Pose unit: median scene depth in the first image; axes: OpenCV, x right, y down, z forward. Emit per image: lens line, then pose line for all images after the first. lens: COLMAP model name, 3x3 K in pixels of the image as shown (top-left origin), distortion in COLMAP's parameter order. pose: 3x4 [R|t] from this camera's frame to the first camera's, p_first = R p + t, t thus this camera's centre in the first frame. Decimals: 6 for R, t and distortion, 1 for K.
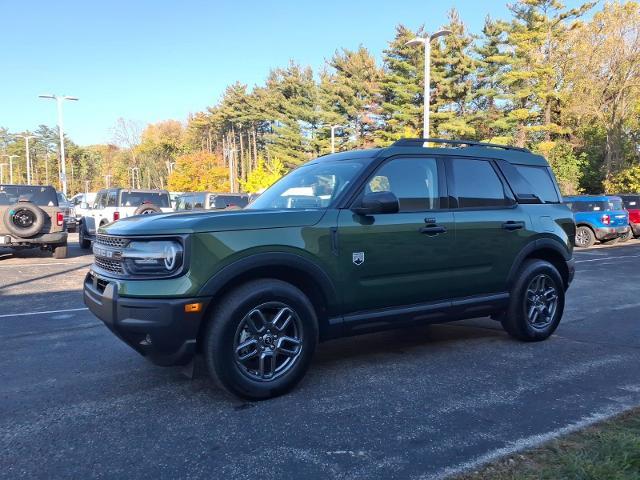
lens RADIAL K [[506.1, 0, 320.3], [0, 506.1, 246.2], [0, 0, 1]] dist [0.069046, -0.075278]
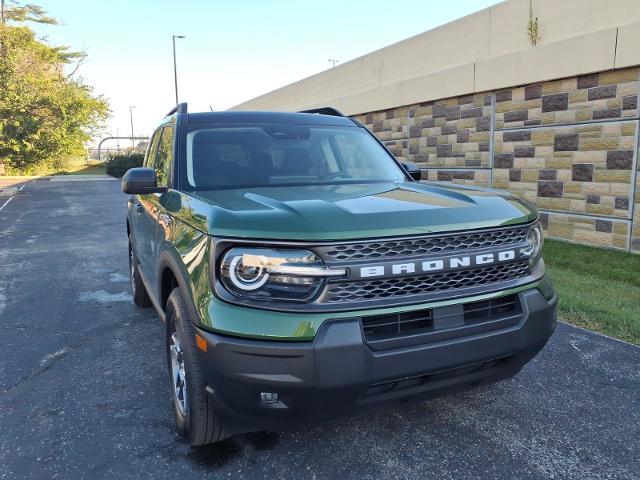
lens RADIAL K [[506.1, 0, 313.5], [0, 506.1, 239.3], [0, 0, 1]] dist [0.069046, -0.075278]
pose [[0.143949, -0.140698, 0.979532, -0.235253], [0.081567, 0.988160, 0.129951, -0.024082], [-0.986218, 0.061191, 0.153720, 0.242862]]
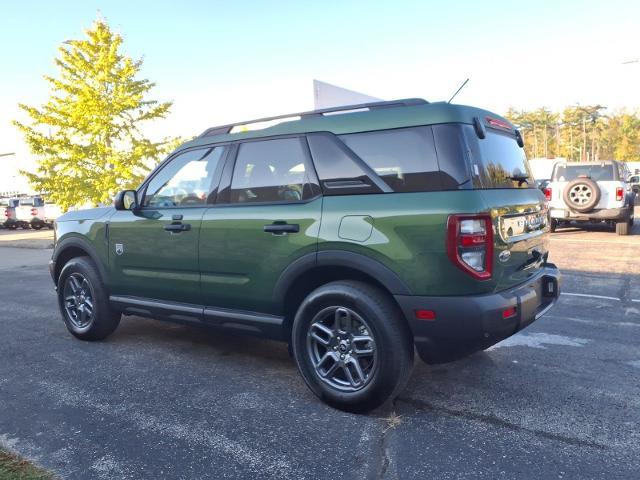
lens RADIAL K [[506.1, 0, 324.4], [0, 506.1, 240.7], [0, 0, 1]] dist [0.069046, -0.075278]
pose [[0.384302, 0.078950, -0.919825, 0.305057], [-0.032370, 0.996876, 0.072039, -0.021586], [0.922640, 0.002090, 0.385657, 0.225076]]
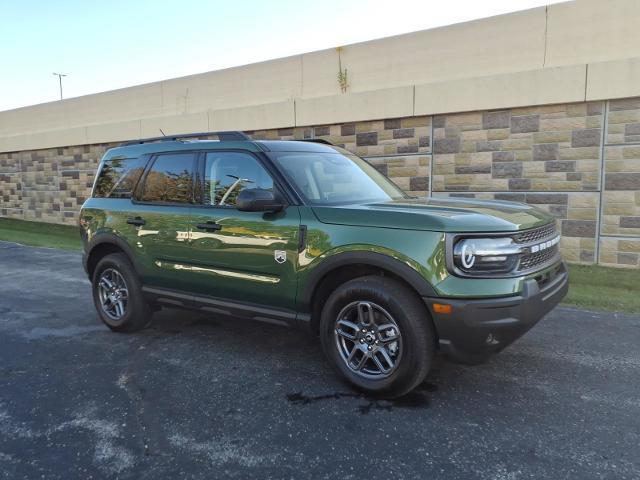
lens RADIAL K [[506.1, 0, 314.1], [0, 506.1, 245.6], [0, 0, 1]] dist [0.069046, -0.075278]
pose [[-0.363920, -0.098811, 0.926174, -0.267079], [0.082761, 0.986994, 0.137819, -0.035202], [-0.927746, 0.126807, -0.351009, 0.401386]]
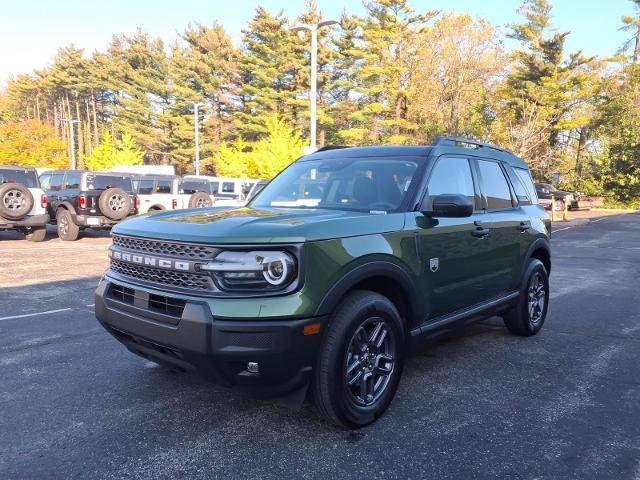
lens RADIAL K [[506.1, 0, 320.6], [0, 506.1, 243.0], [0, 0, 1]] dist [0.069046, -0.075278]
pose [[0.956119, 0.000178, 0.292980, -0.093504], [-0.008115, 0.999632, 0.025874, -0.009032], [-0.292867, -0.027116, 0.955769, 0.035632]]
